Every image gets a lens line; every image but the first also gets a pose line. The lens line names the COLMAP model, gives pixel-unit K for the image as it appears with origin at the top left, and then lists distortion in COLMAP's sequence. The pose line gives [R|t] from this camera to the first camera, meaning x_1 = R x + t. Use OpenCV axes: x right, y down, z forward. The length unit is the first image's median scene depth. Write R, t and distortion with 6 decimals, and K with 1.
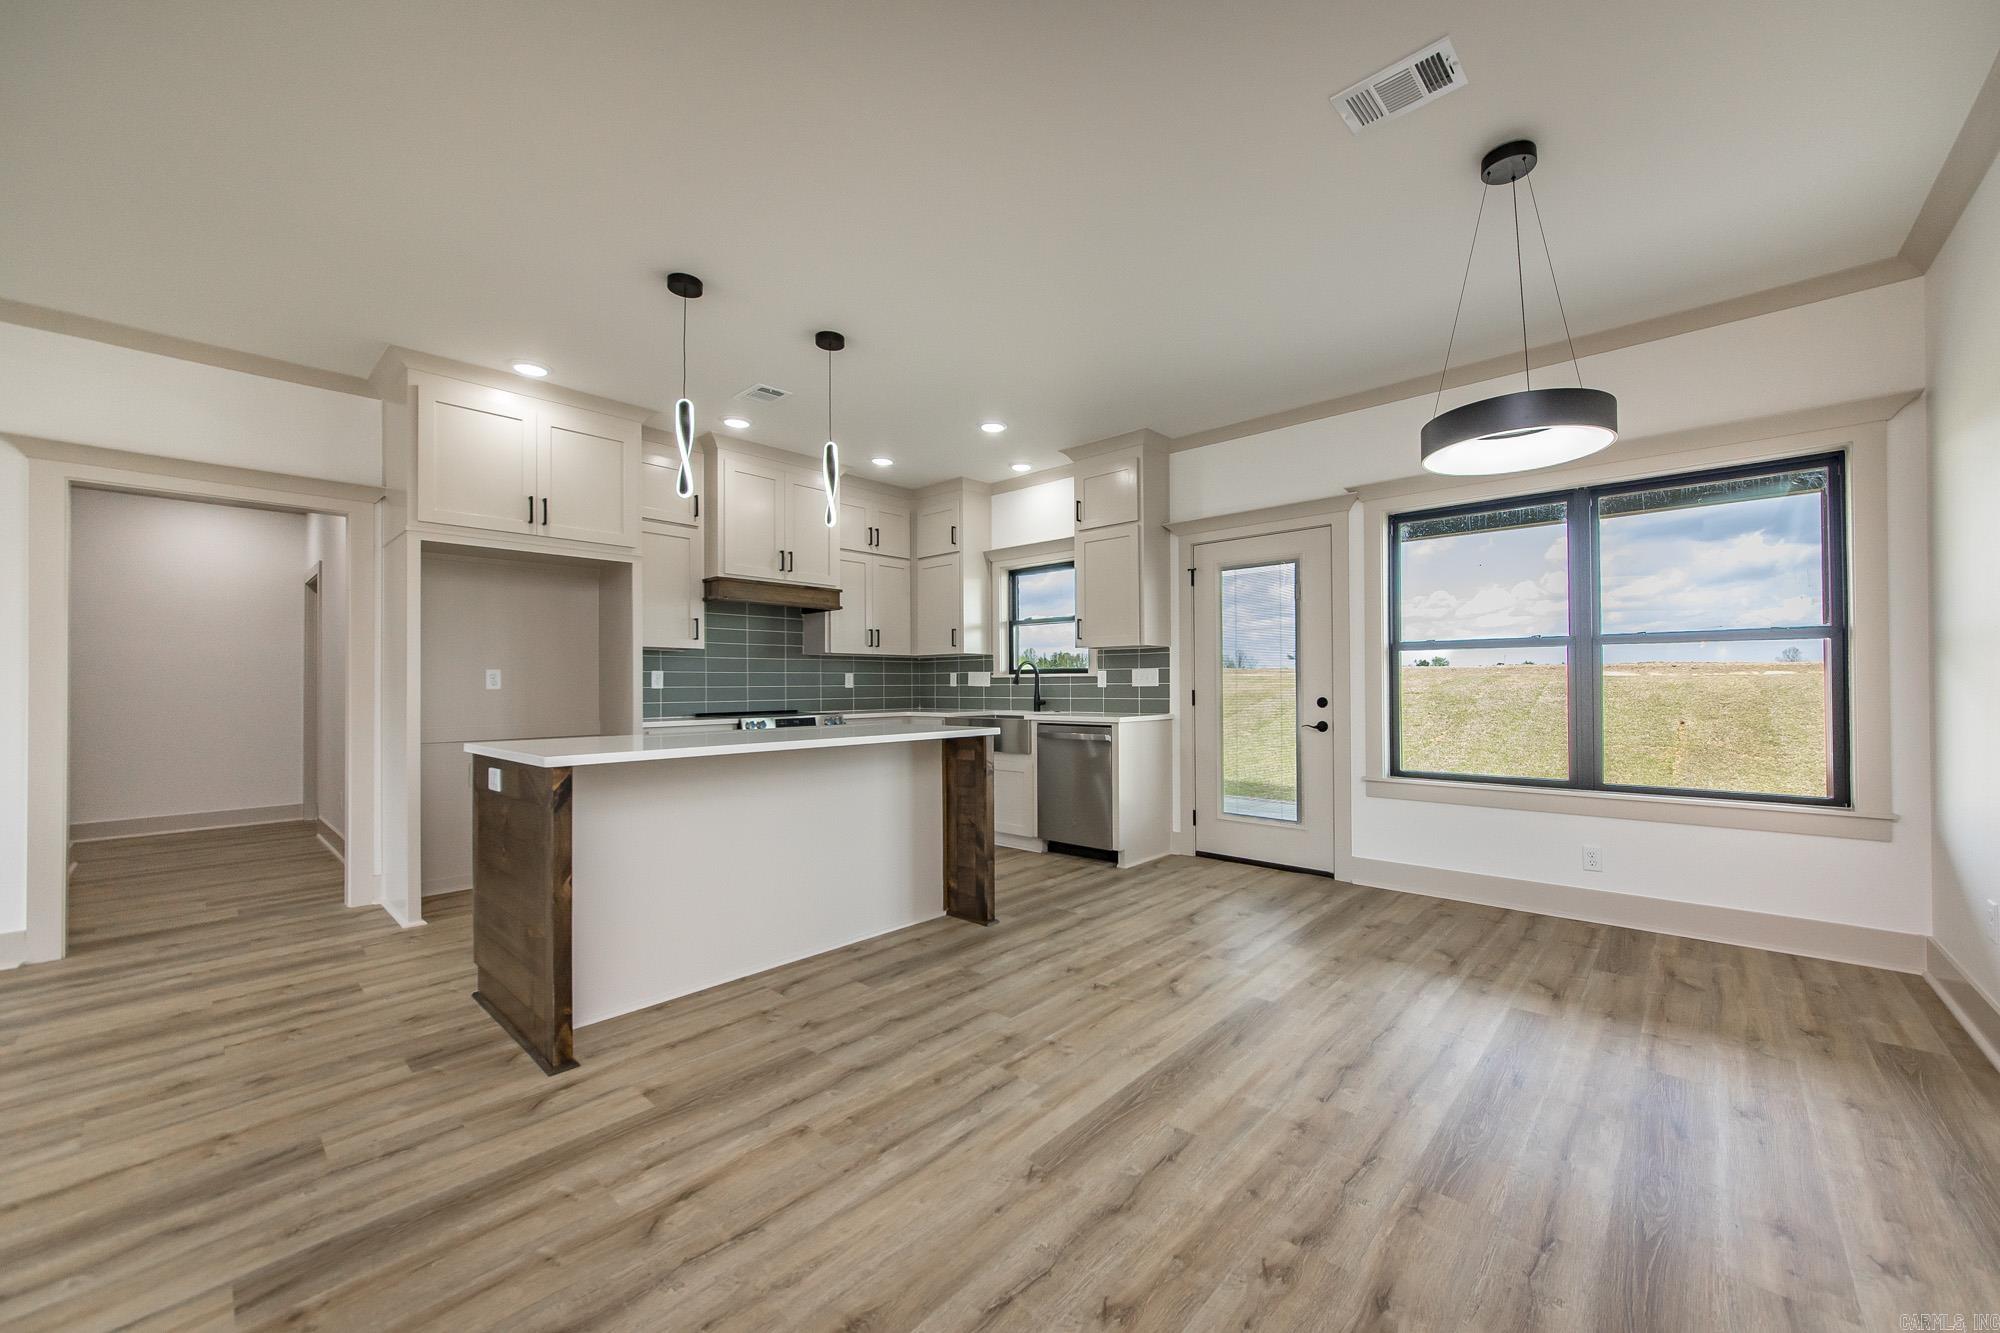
lens RADIAL K [[753.8, 0, 1044.2], [0, 753.8, 679.1], [0, 0, 1]] dist [-0.001653, -0.000153]
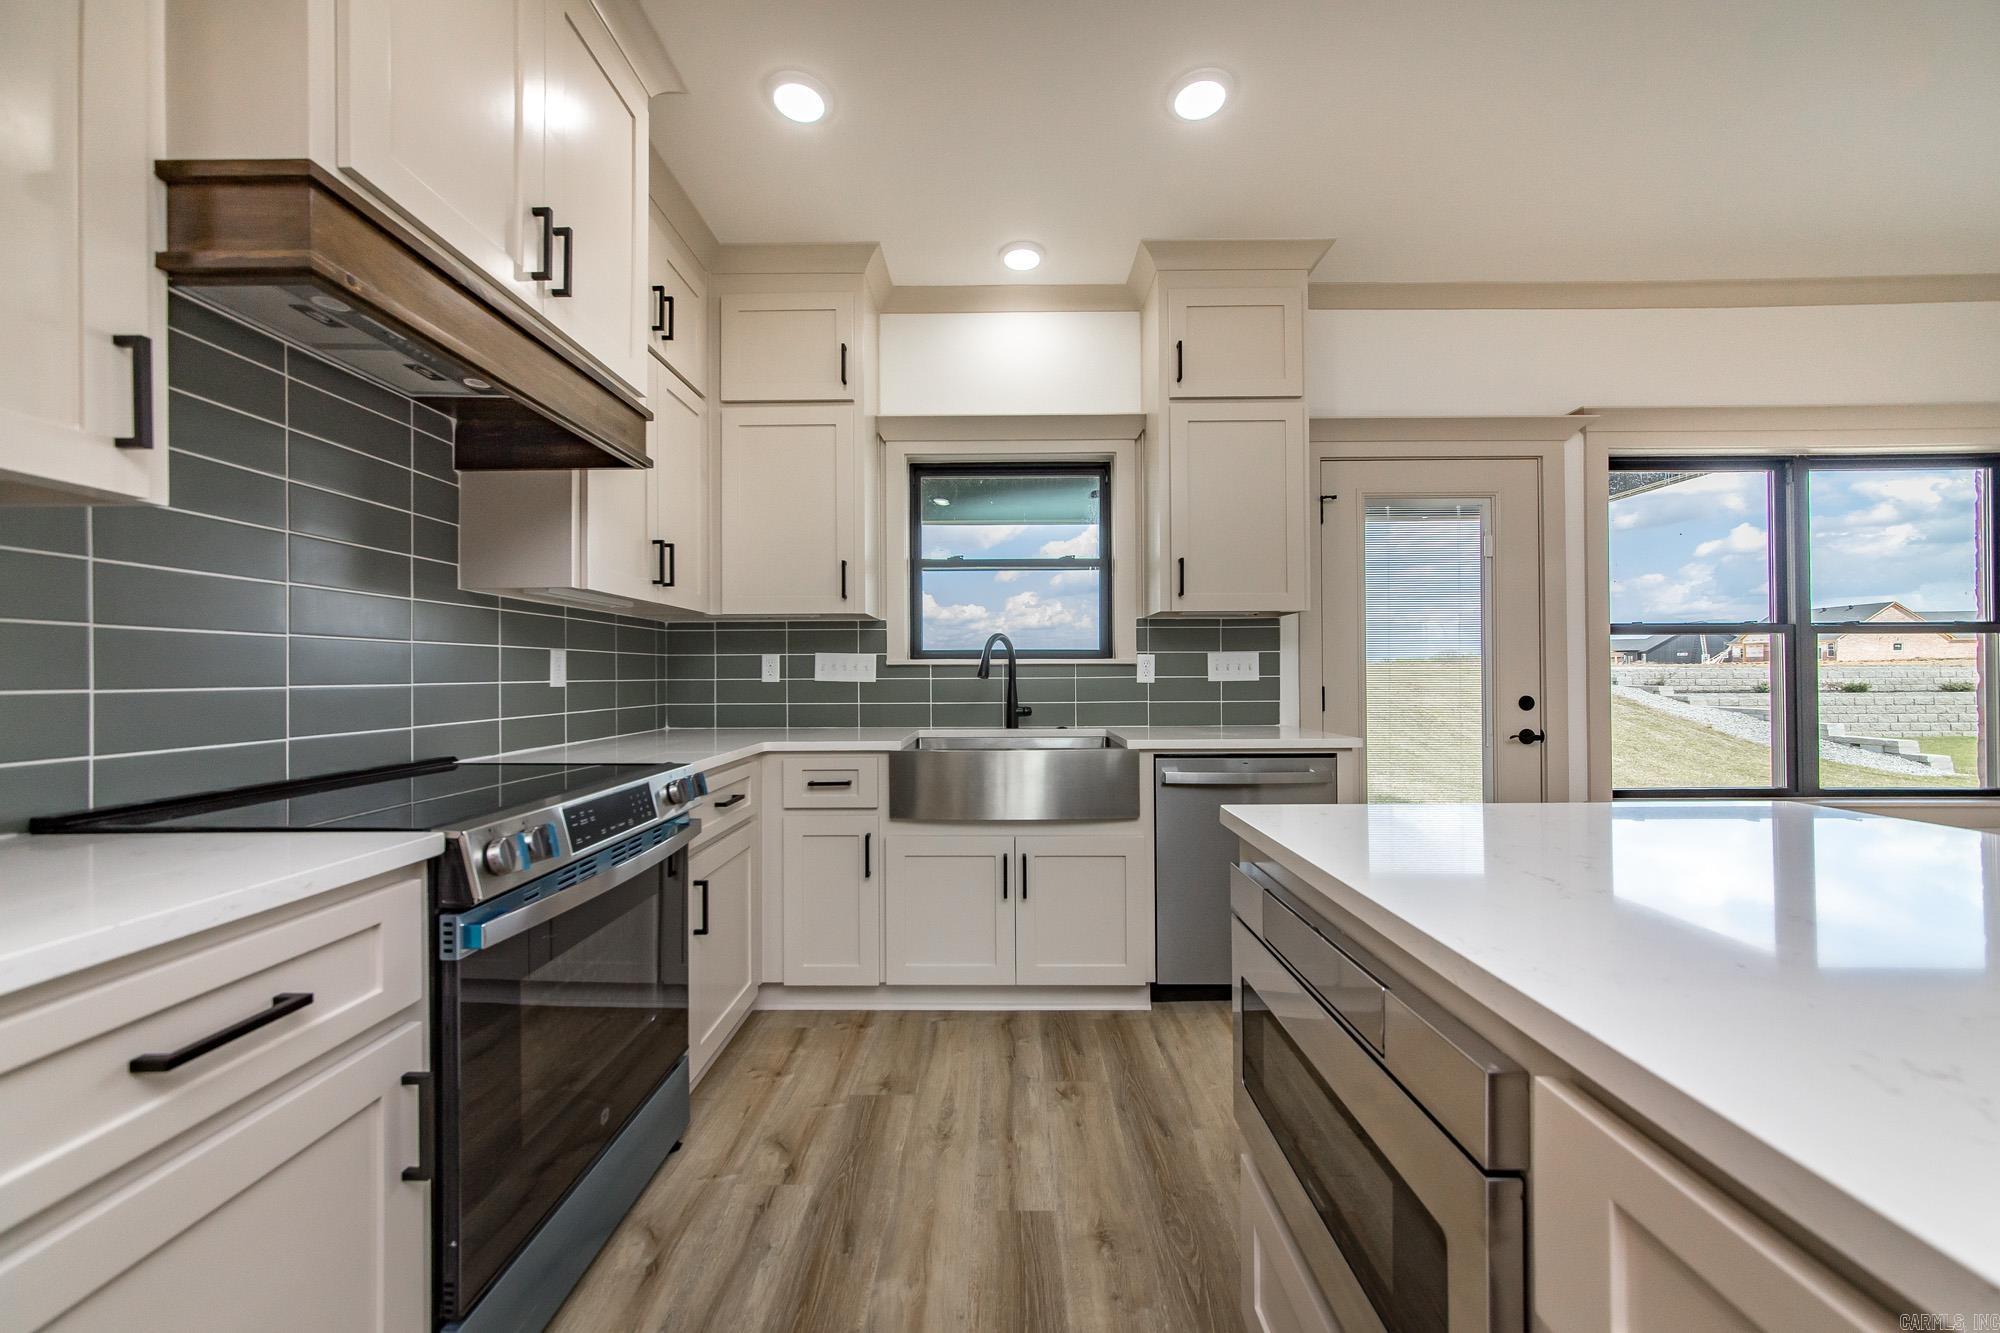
lens RADIAL K [[720.5, 0, 995.0], [0, 720.5, 674.3], [0, 0, 1]] dist [-0.000039, 0.000038]
pose [[0.763881, 0.002568, 0.645352, -0.482598], [-0.005229, 0.999984, 0.002210, 0.004727], [-0.645335, -0.005062, 0.763883, 0.841256]]
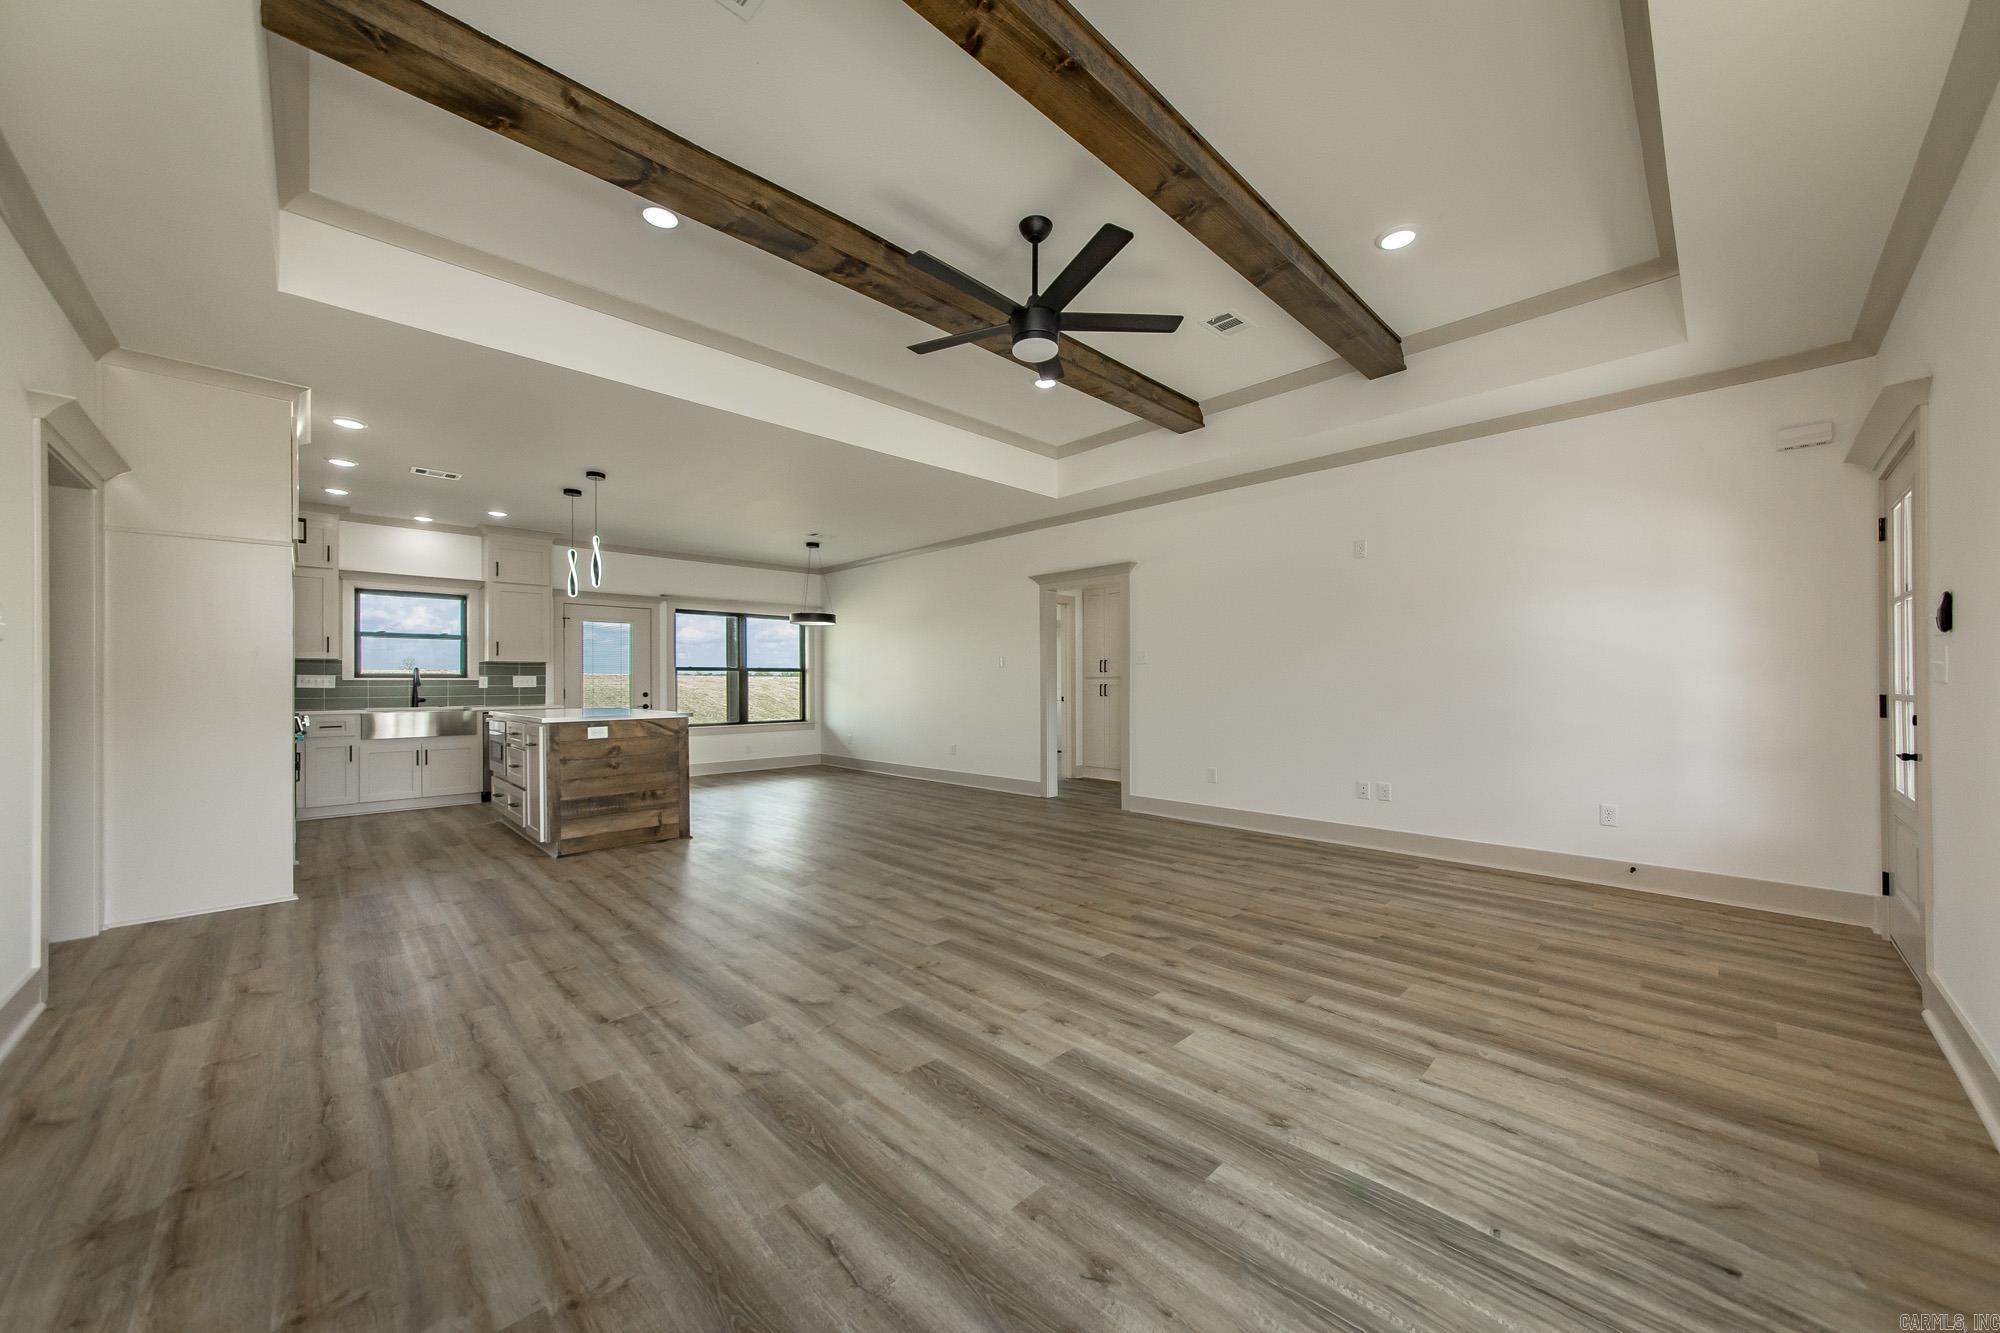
lens RADIAL K [[717.5, 0, 1007.6], [0, 717.5, 677.3], [0, 0, 1]] dist [-0.012536, -0.000134]
pose [[0.074347, 0.012932, 0.997149, -1.560682], [-0.004313, 0.999911, -0.012646, 0.003951], [-0.997223, -0.003360, 0.074396, -0.127295]]
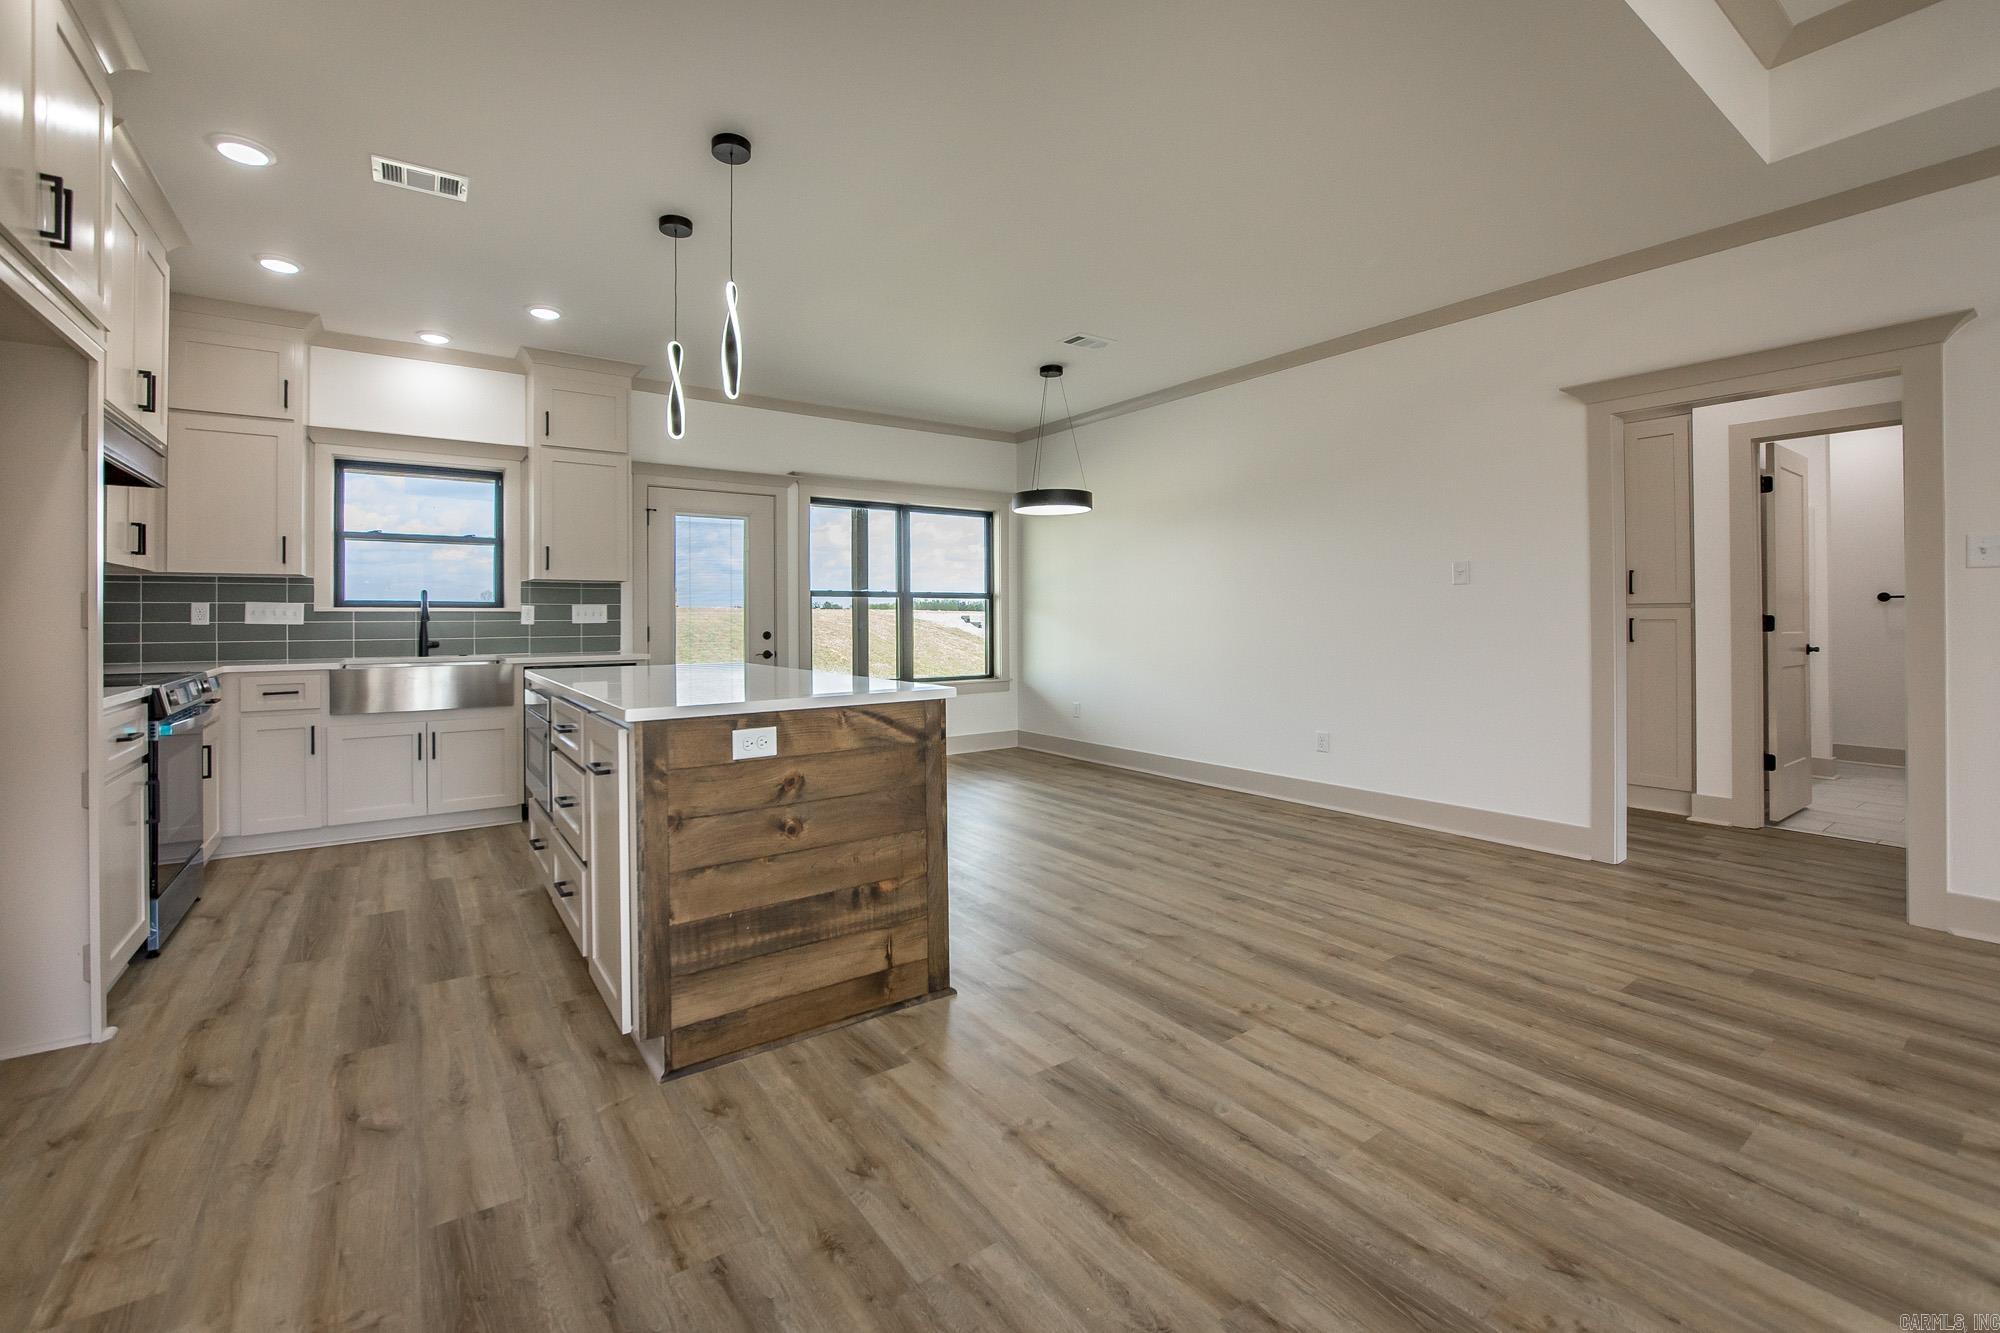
lens RADIAL K [[826.1, 0, 936.6], [0, 826.1, 613.1], [0, 0, 1]] dist [-0.018413, -0.000150]
pose [[0.271106, 0.009926, 0.962498, -0.920093], [-0.005771, 0.999946, -0.008687, 0.003998], [-0.962532, -0.003199, 0.271149, 0.372621]]
